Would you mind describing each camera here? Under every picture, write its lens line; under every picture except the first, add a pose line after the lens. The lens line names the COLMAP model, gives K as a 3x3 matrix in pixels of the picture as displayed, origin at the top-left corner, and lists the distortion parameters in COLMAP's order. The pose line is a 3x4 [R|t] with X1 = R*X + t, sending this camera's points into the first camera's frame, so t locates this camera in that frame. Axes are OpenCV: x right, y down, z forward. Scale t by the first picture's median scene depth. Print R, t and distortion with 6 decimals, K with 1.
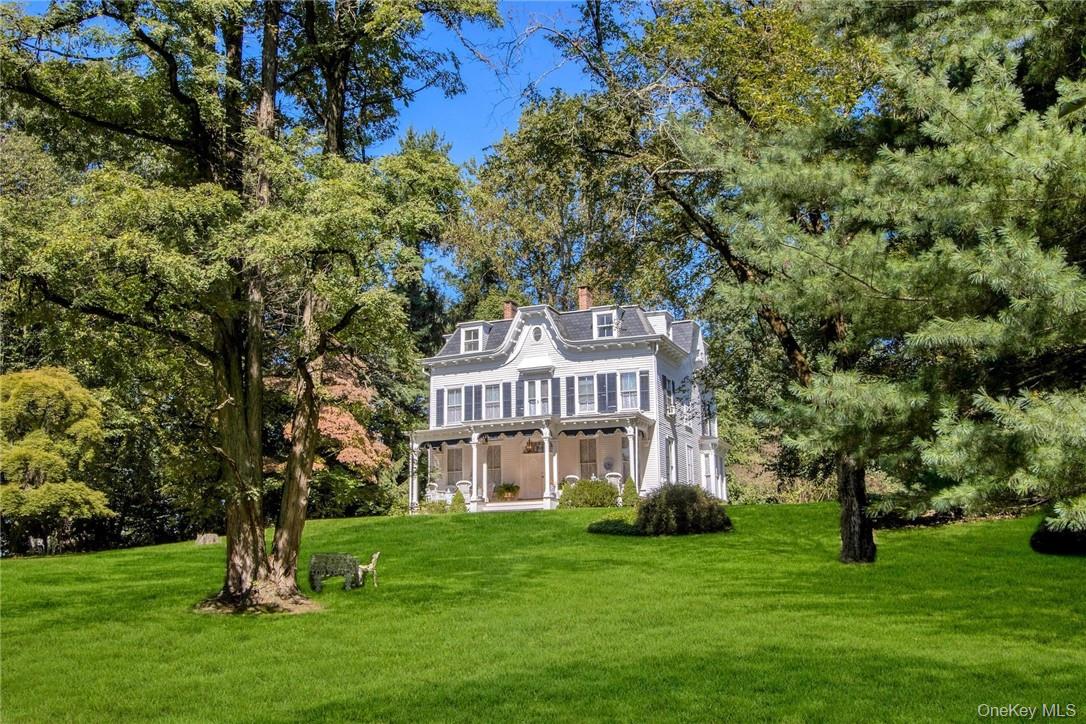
lens RADIAL K [[1144.0, 0, 540.3], [0, 1144.0, 363.6], [0, 0, 1]] dist [-0.021818, 0.000000]
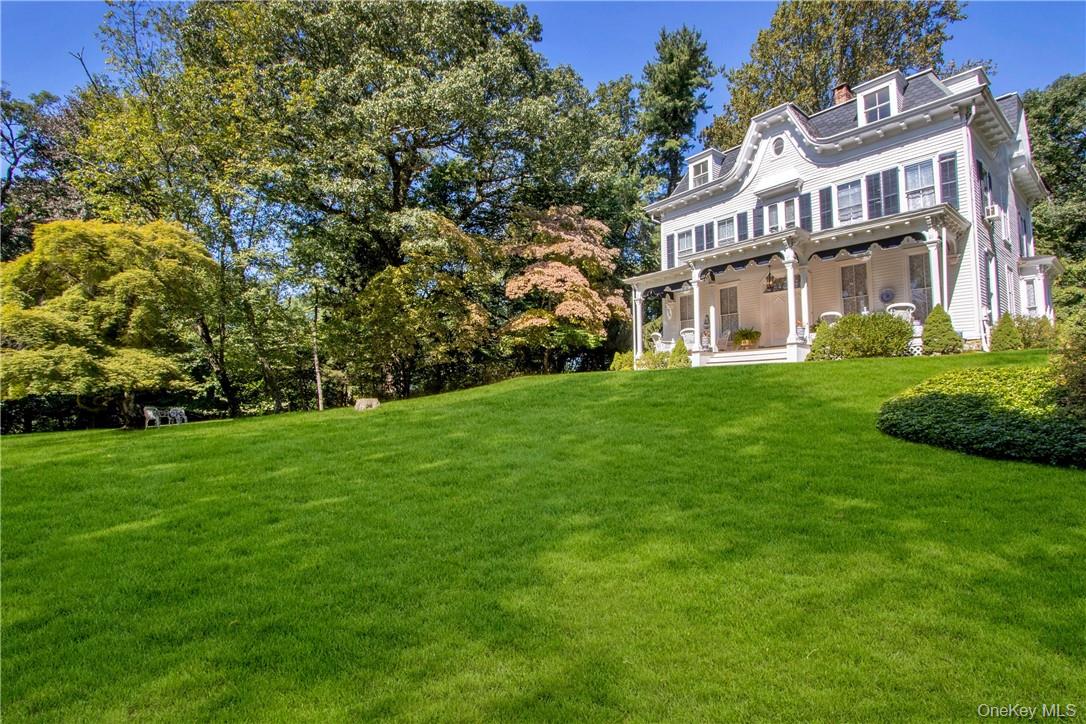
lens RADIAL K [[512.9, 0, 543.2], [0, 512.9, 363.5], [0, 0, 1]] dist [-0.013232, 0.000185]
pose [[0.883073, -0.020762, -0.468776, 0.017265], [0.087333, 0.988837, 0.120722, 0.071746], [0.461037, -0.147546, 0.875029, 0.601624]]
